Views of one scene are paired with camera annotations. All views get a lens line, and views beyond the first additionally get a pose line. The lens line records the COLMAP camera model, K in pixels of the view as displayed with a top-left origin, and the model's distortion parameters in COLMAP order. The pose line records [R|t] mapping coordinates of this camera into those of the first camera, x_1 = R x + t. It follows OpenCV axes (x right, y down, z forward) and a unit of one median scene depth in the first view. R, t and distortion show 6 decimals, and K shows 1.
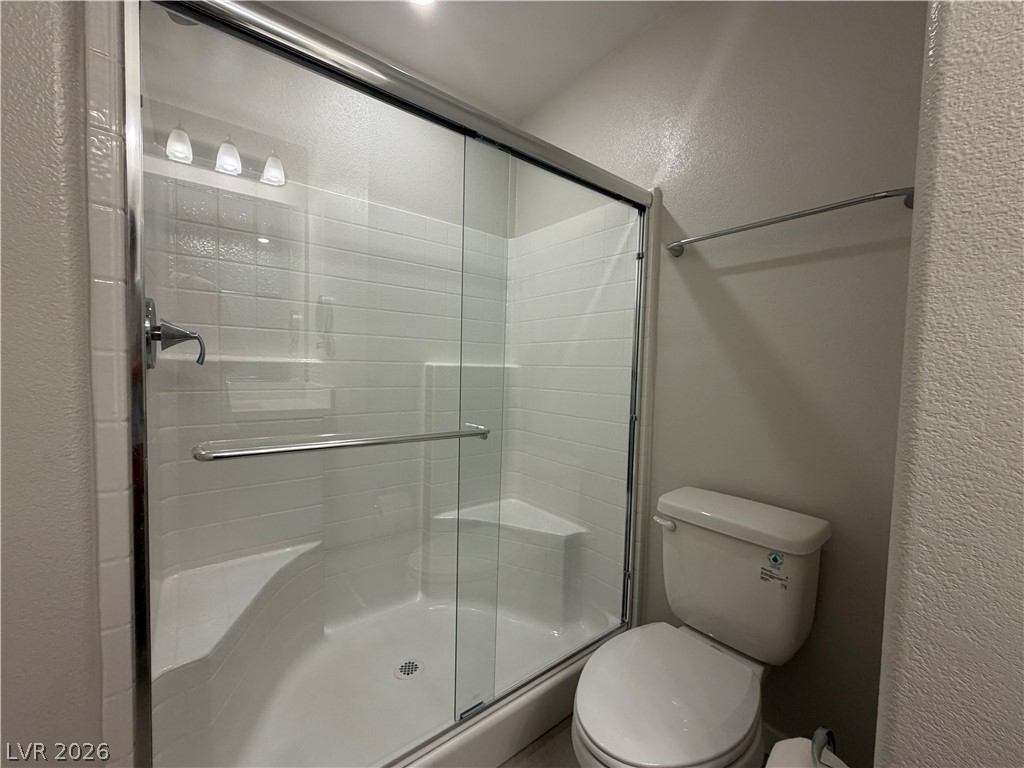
lens RADIAL K [[408.9, 0, 511.6], [0, 408.9, 380.0], [0, 0, 1]] dist [-0.001120, 0.000527]
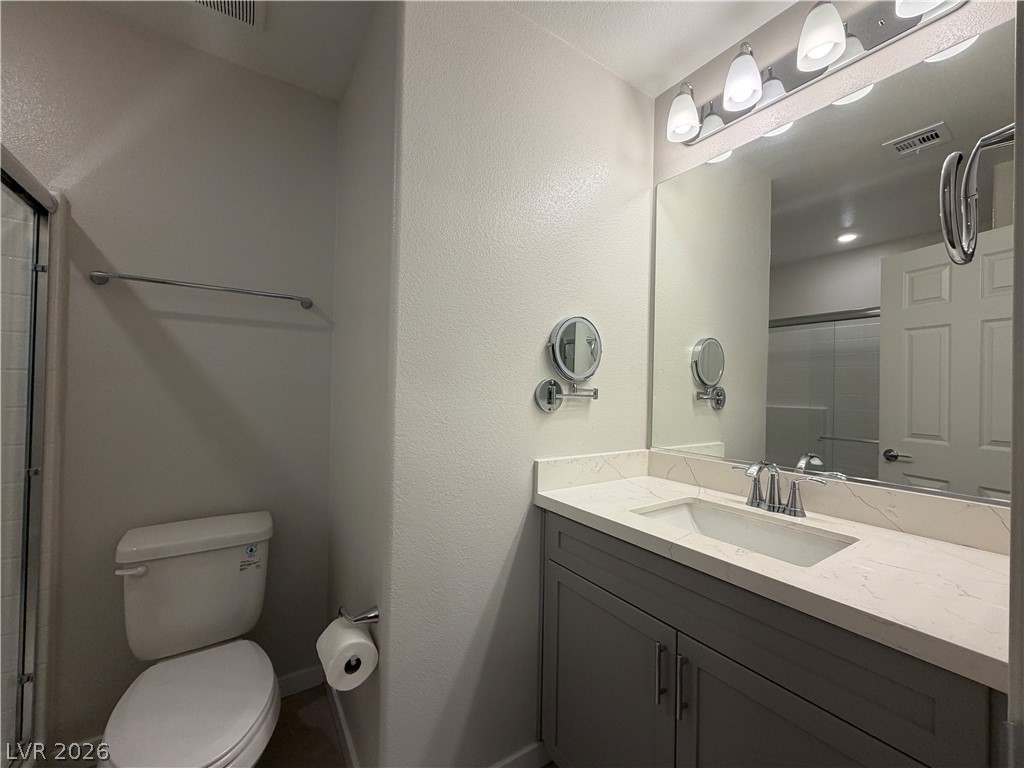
lens RADIAL K [[408.9, 0, 515.7], [0, 408.9, 387.2], [0, 0, 1]] dist [-0.001120, 0.000527]
pose [[0.074157, -0.012567, 0.997167, -0.616974], [0.015641, 0.999812, 0.011437, -0.099445], [-0.997124, 0.014749, 0.074340, 0.019433]]
